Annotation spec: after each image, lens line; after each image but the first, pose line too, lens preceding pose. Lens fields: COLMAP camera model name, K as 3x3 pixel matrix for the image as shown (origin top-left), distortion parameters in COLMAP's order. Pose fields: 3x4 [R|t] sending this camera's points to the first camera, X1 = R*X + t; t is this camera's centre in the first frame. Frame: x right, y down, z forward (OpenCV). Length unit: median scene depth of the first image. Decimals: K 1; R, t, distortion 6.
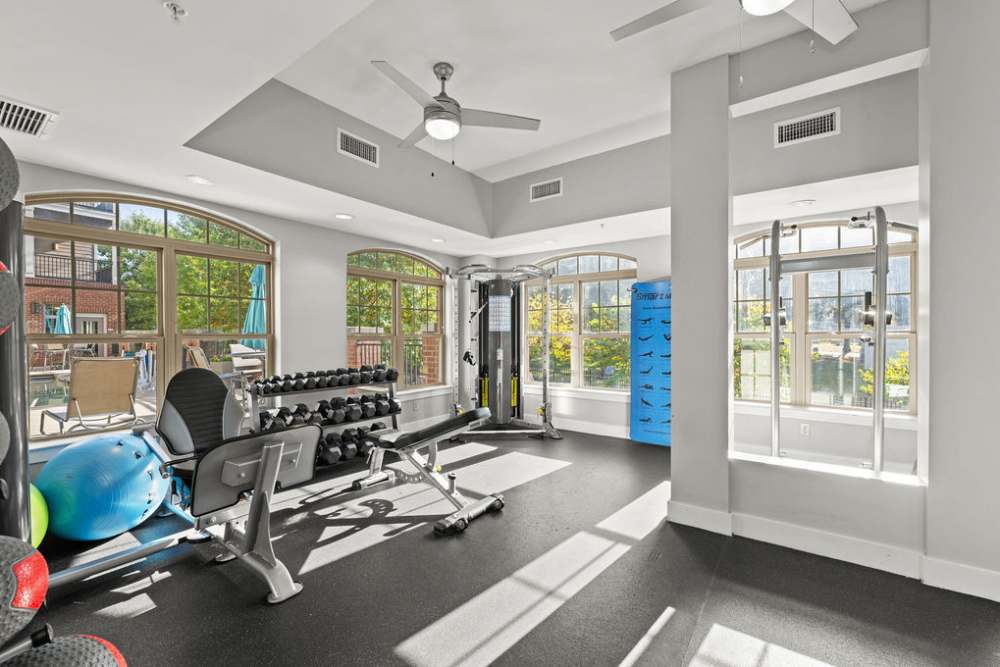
lens RADIAL K [[694.2, 0, 500.0], [0, 694.2, 333.5], [0, 0, 1]] dist [-0.006844, -0.006320]
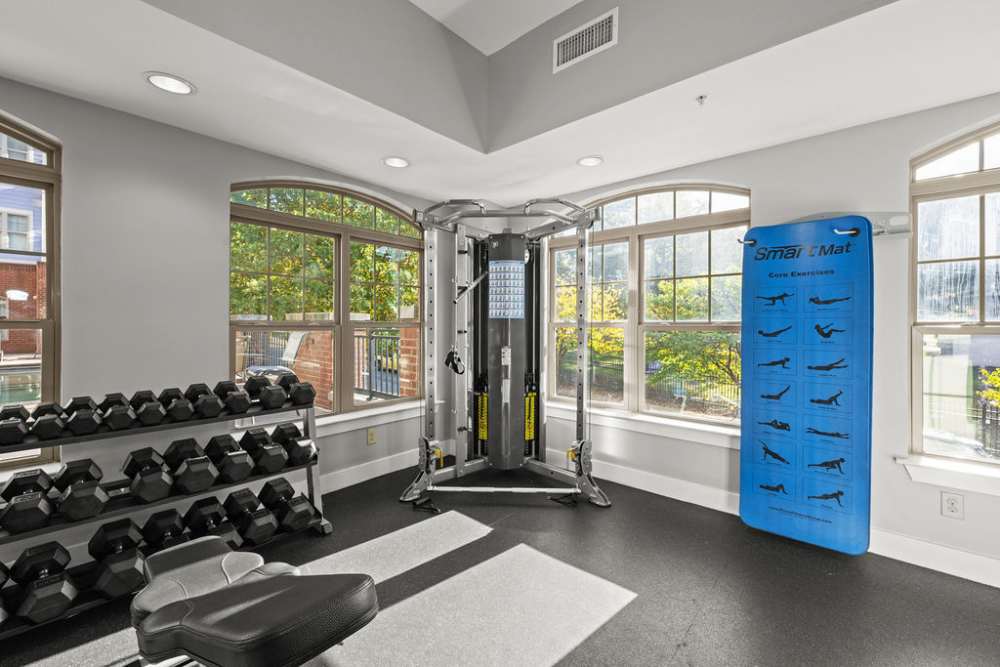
lens RADIAL K [[468.4, 0, 501.1], [0, 468.4, 323.7], [0, 0, 1]] dist [-0.001603, -0.000296]
pose [[0.994293, 0.005459, -0.106545, 0.039251], [-0.004790, 0.999967, 0.006531, -0.001049], [0.106577, -0.005983, 0.994286, 0.590356]]
